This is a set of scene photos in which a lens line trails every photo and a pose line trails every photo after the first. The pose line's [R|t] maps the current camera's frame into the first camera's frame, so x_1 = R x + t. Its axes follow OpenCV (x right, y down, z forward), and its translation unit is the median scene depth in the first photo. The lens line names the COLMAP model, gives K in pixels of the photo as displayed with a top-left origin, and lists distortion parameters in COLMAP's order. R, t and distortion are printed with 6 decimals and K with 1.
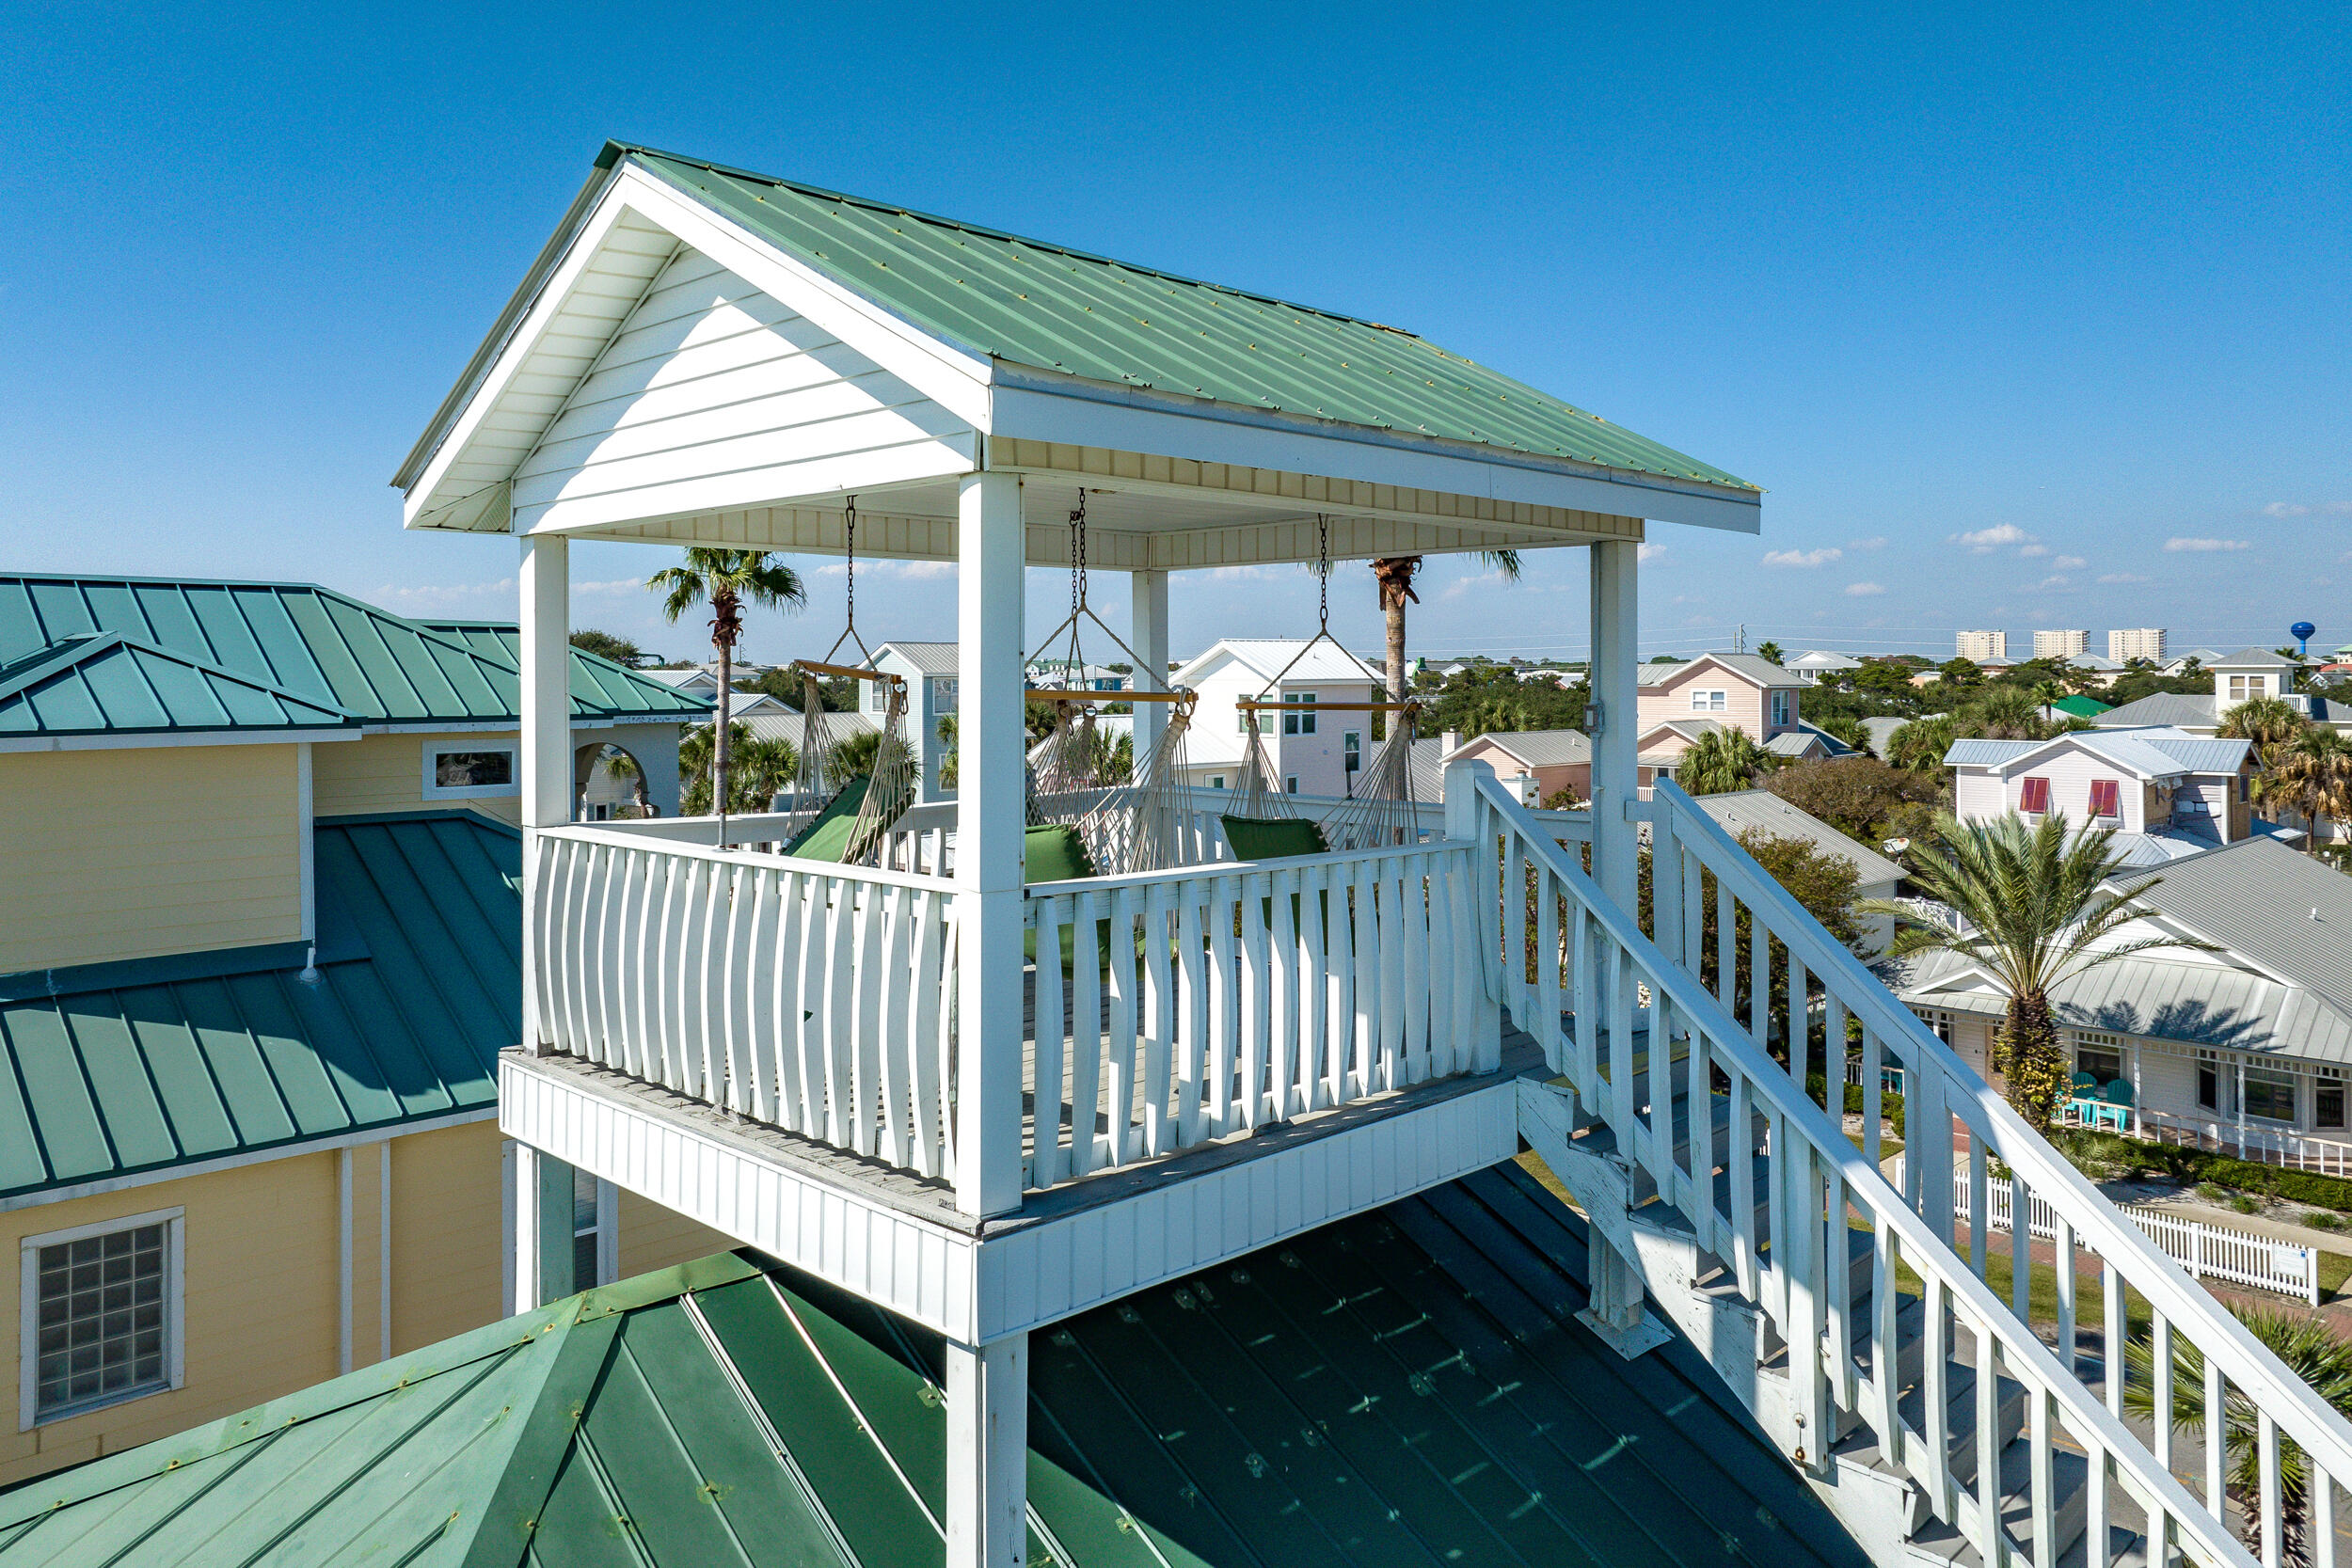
lens RADIAL K [[1673.8, 0, 1160.6], [0, 1673.8, 673.4], [0, 0, 1]] dist [-0.007016, -0.004494]
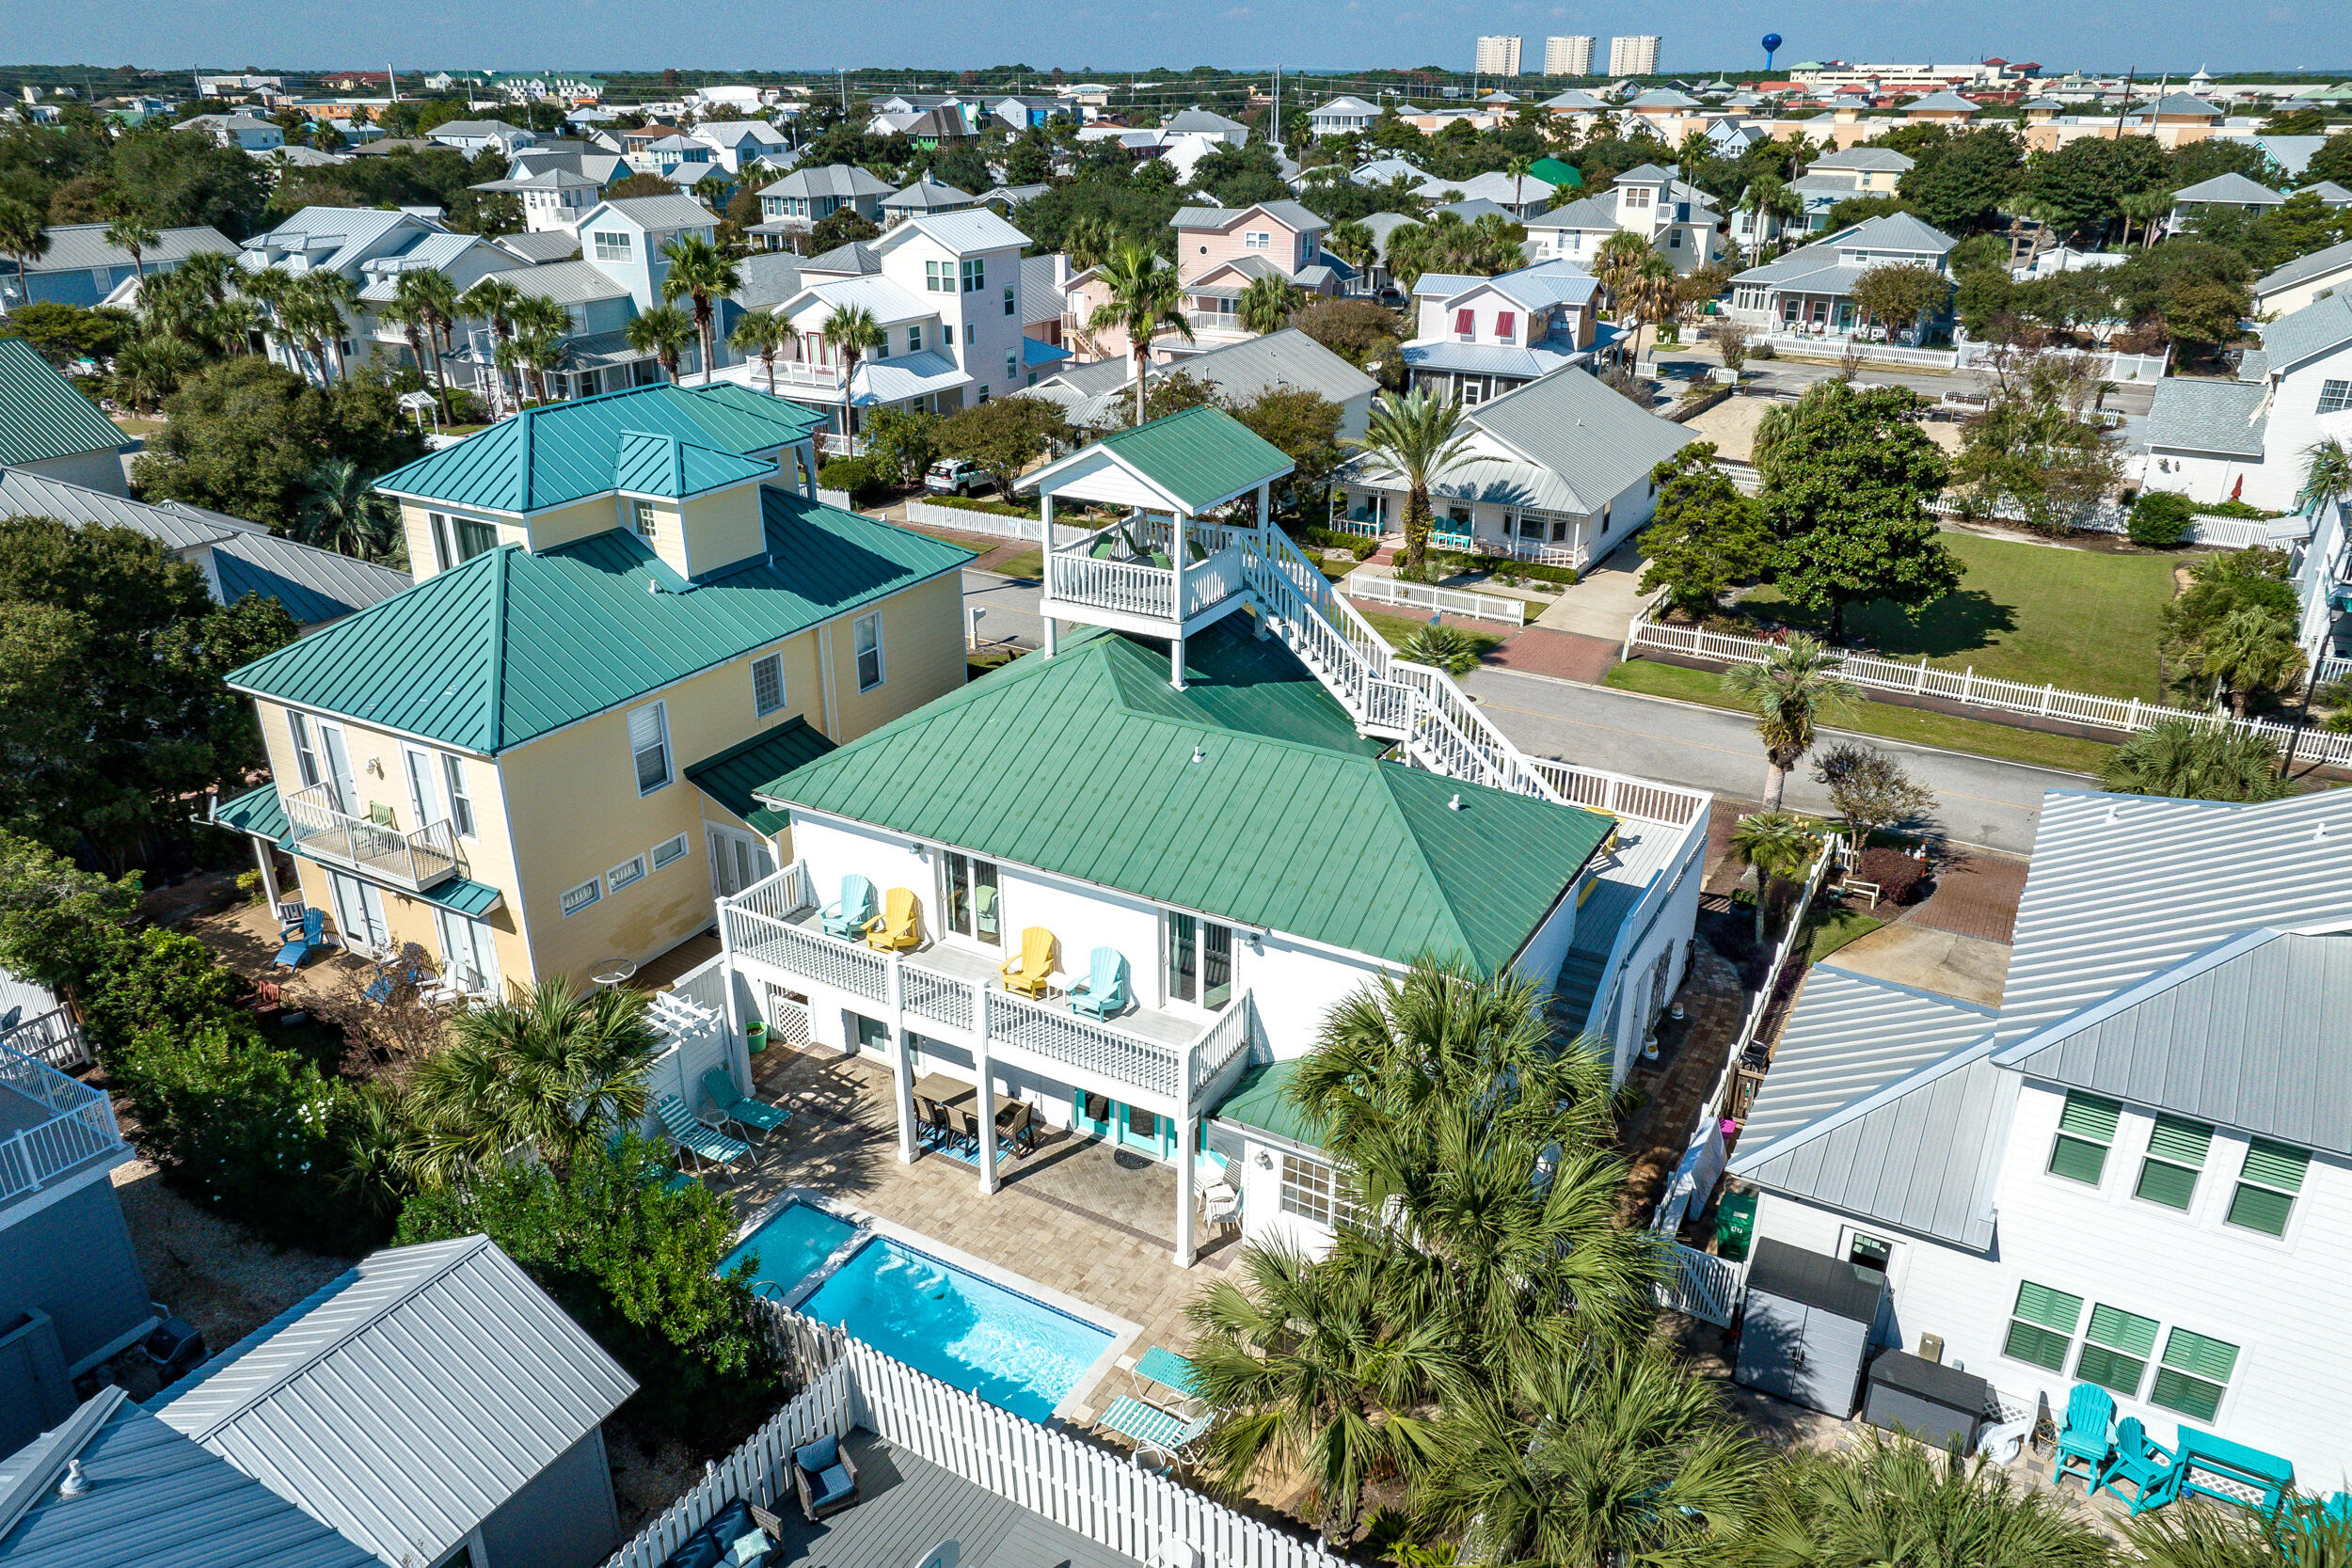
lens RADIAL K [[1619.1, 0, 1180.4], [0, 1619.1, 759.4], [0, 0, 1]] dist [-0.007613, 0.003342]
pose [[0.961350, -0.102622, 0.255488, -0.241581], [-0.003845, 0.922846, 0.385149, -0.220607], [-0.275302, -0.371245, 0.886784, -0.657306]]
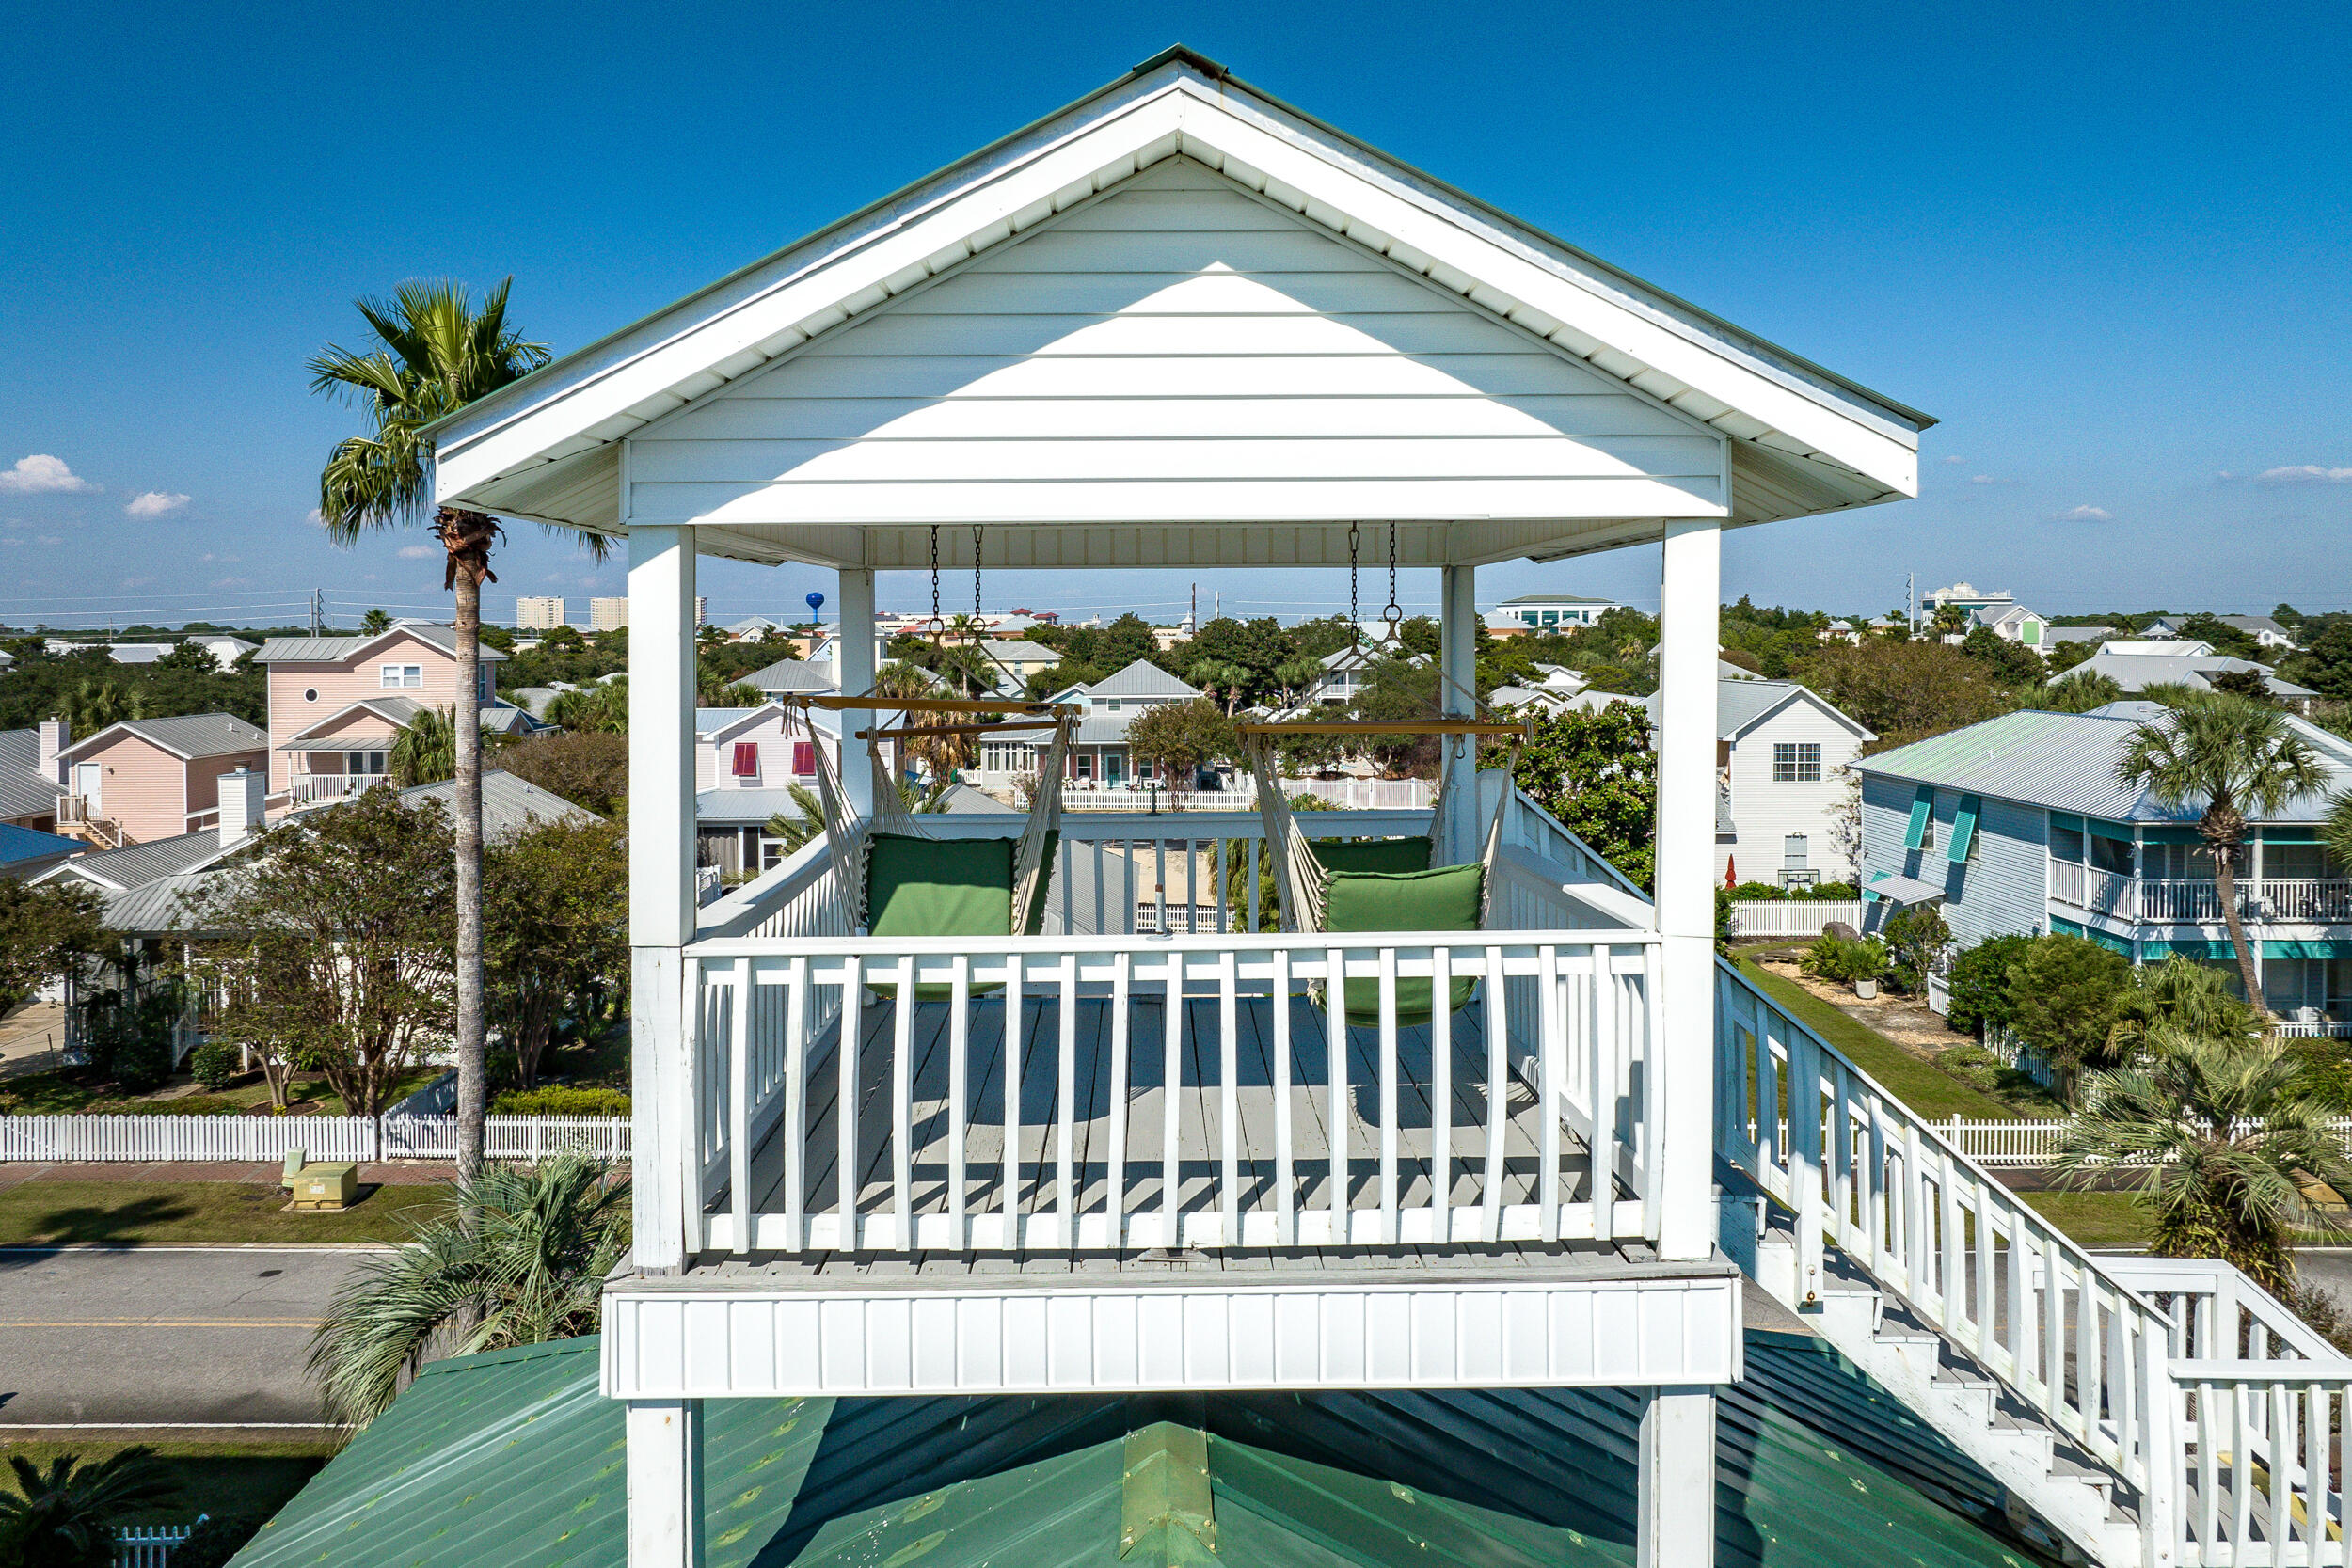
lens RADIAL K [[1737.3, 0, 1174.4], [0, 1737.3, 692.0], [0, 0, 1]] dist [0.000692, 0.000331]
pose [[0.694783, -0.027418, 0.718697, -0.141874], [0.006207, 0.999464, 0.032129, -0.006792], [-0.719193, -0.017862, 0.694581, 0.067142]]
